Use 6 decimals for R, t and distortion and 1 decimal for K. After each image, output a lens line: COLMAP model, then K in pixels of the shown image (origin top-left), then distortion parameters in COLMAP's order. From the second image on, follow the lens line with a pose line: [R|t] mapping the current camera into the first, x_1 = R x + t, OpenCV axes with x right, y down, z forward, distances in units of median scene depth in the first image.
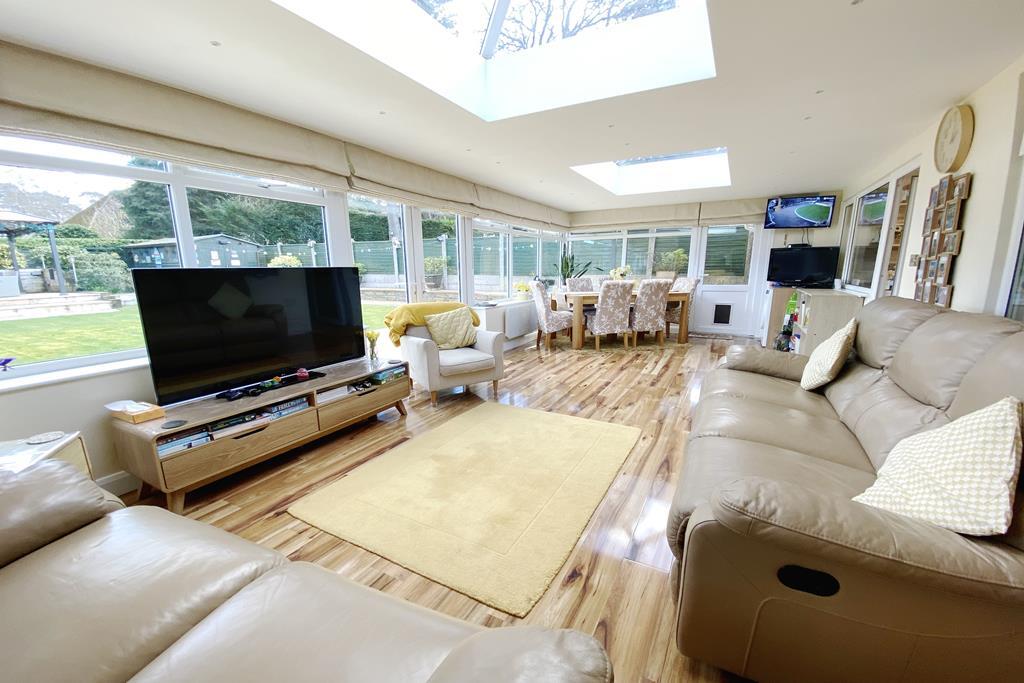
lens RADIAL K [[416.4, 0, 509.5], [0, 416.4, 360.7], [0, 0, 1]] dist [0.016487, -0.017604]
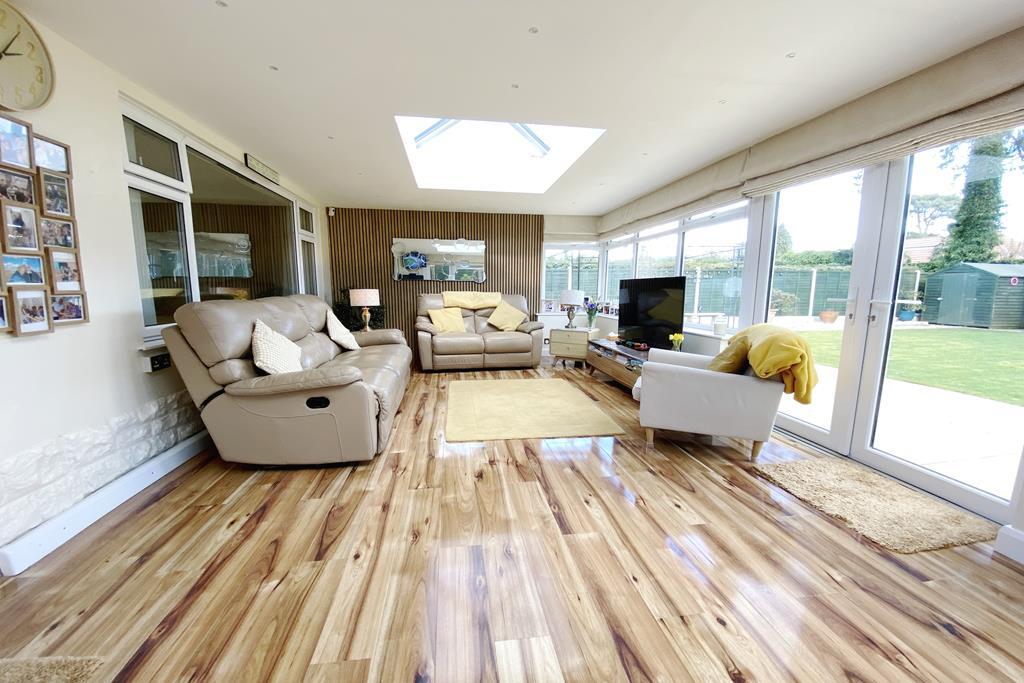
lens RADIAL K [[407.9, 0, 515.6], [0, 407.9, 351.8], [0, 0, 1]] dist [0.014013, -0.021008]
pose [[-0.801329, 0.097564, -0.590214, 0.373359], [-0.128808, 0.935330, 0.329494, -0.187438], [0.584192, 0.340057, -0.736940, 0.882594]]
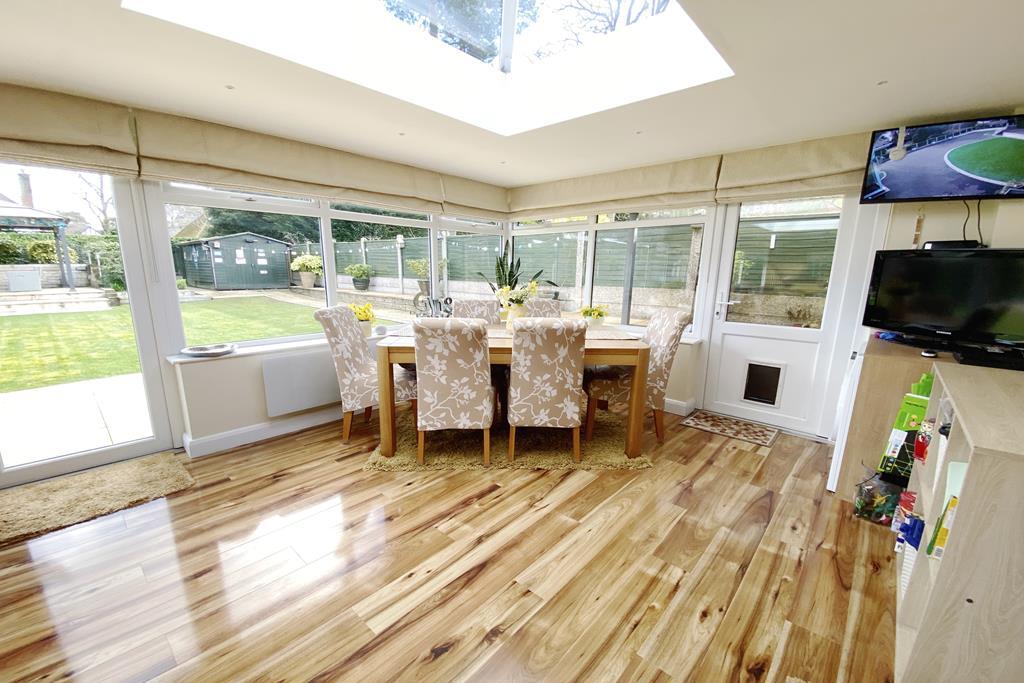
lens RADIAL K [[416.4, 0, 509.5], [0, 416.4, 360.7], [0, 0, 1]] dist [0.016487, -0.017604]
pose [[0.971933, 0.068920, -0.224938, 0.392848], [-0.069822, 0.997552, 0.003953, -0.142216], [0.224659, 0.011864, 0.974365, 0.541349]]
